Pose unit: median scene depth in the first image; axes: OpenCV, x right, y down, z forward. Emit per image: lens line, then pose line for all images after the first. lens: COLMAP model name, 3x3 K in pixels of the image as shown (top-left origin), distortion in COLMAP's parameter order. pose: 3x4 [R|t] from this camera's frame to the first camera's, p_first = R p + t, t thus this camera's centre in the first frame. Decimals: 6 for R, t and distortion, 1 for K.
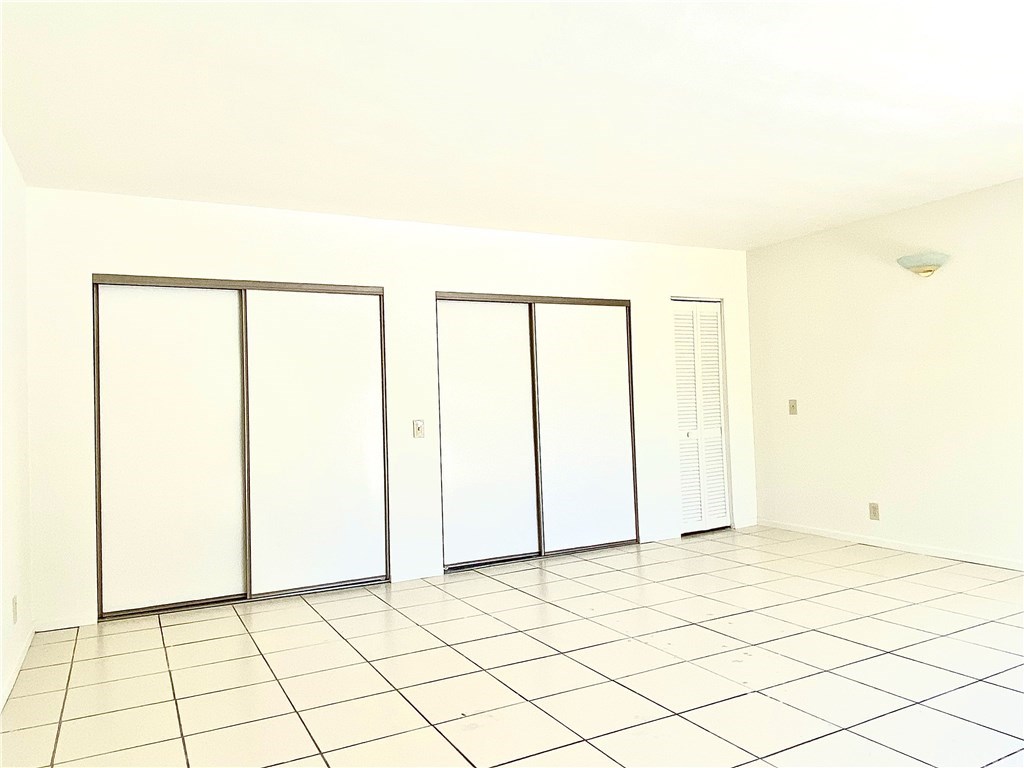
lens RADIAL K [[726.5, 0, 513.2], [0, 726.5, 383.4], [0, 0, 1]] dist [0.067538, -0.066672]
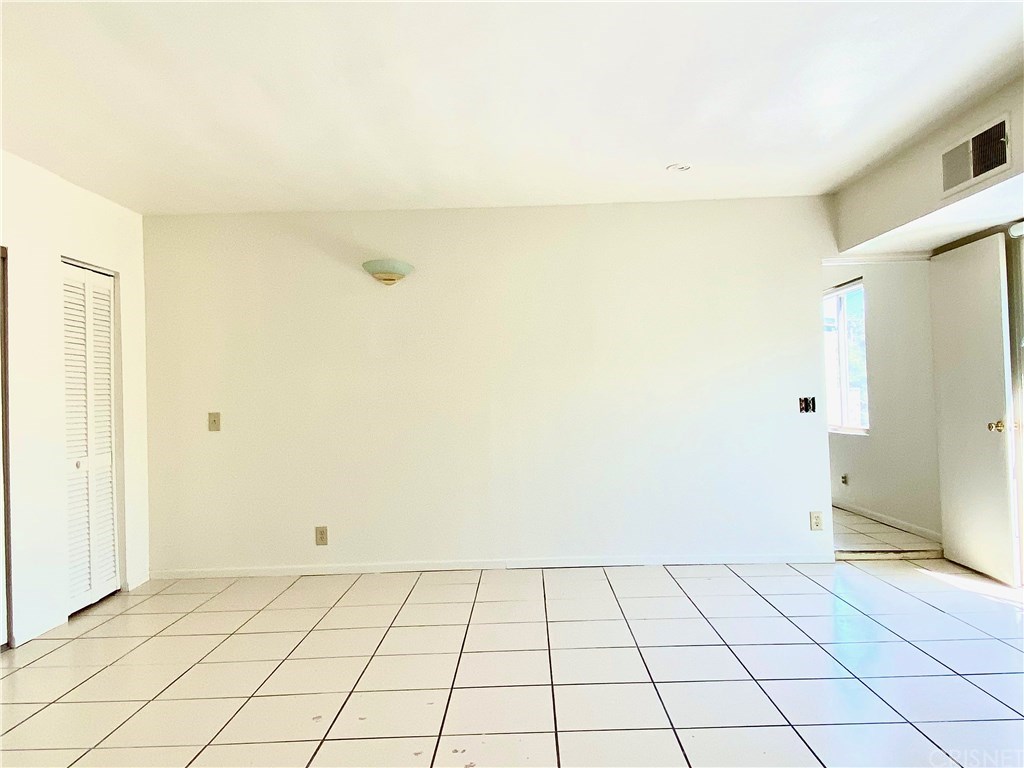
lens RADIAL K [[726.5, 0, 520.4], [0, 726.5, 386.4], [0, 0, 1]] dist [0.067538, -0.066672]
pose [[0.475367, 0.034419, 0.879114, -0.167187], [-0.012153, 0.999396, -0.032557, 0.015592], [-0.879703, 0.004793, 0.475499, 0.322580]]
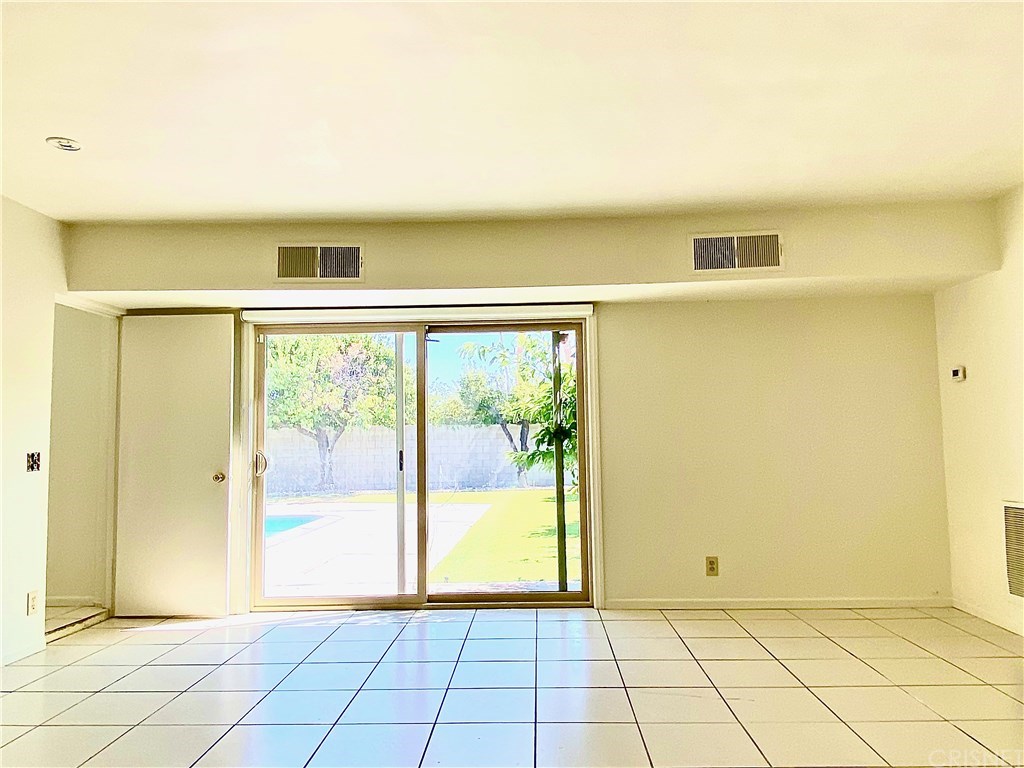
lens RADIAL K [[726.5, 0, 514.0], [0, 726.5, 385.8], [0, 0, 1]] dist [0.067538, -0.066672]
pose [[-0.871099, 0.082233, 0.484174, -0.020356], [0.031098, 0.993139, -0.112727, 0.026323], [-0.490122, -0.083139, -0.867680, 0.796047]]
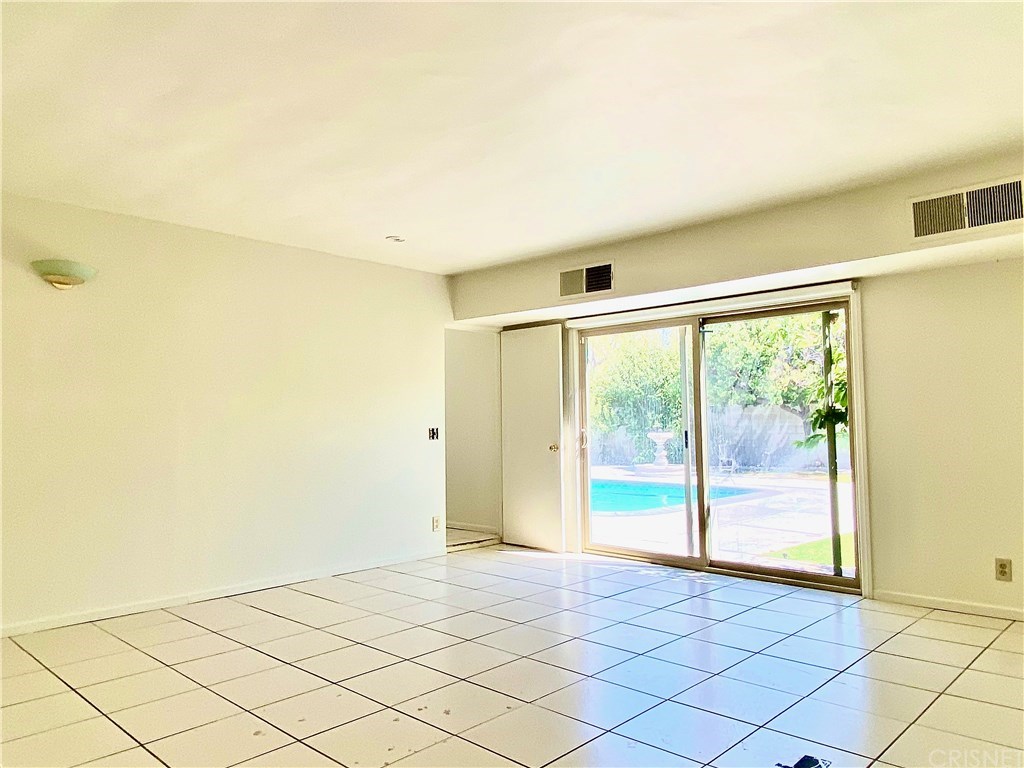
lens RADIAL K [[726.5, 0, 514.1], [0, 726.5, 383.0], [0, 0, 1]] dist [0.067538, -0.066672]
pose [[-0.317020, 0.088466, 0.944284, -0.323267], [-0.004660, 0.995483, -0.094828, 0.031281], [-0.948407, -0.034463, -0.315176, 0.643560]]
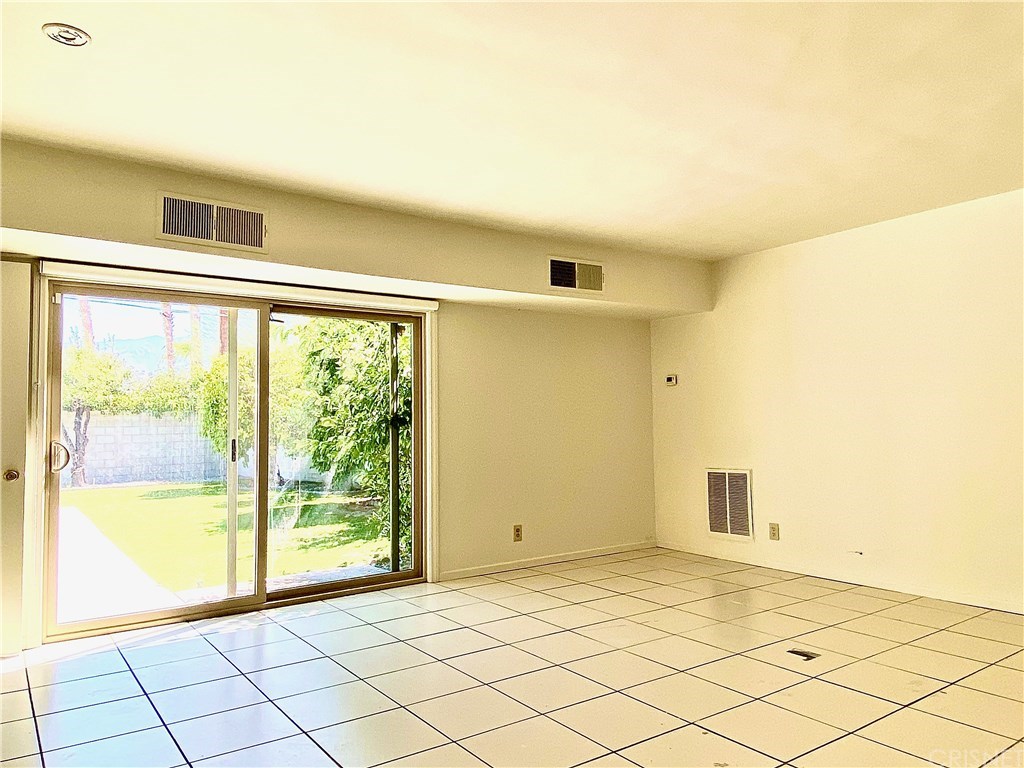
lens RADIAL K [[726.5, 0, 519.4], [0, 726.5, 388.1], [0, 0, 1]] dist [0.067538, -0.066672]
pose [[-0.988124, 0.037161, -0.149099, 0.319416], [0.047413, 0.996706, -0.065800, 0.013326], [0.146163, -0.072087, -0.986631, 0.923177]]
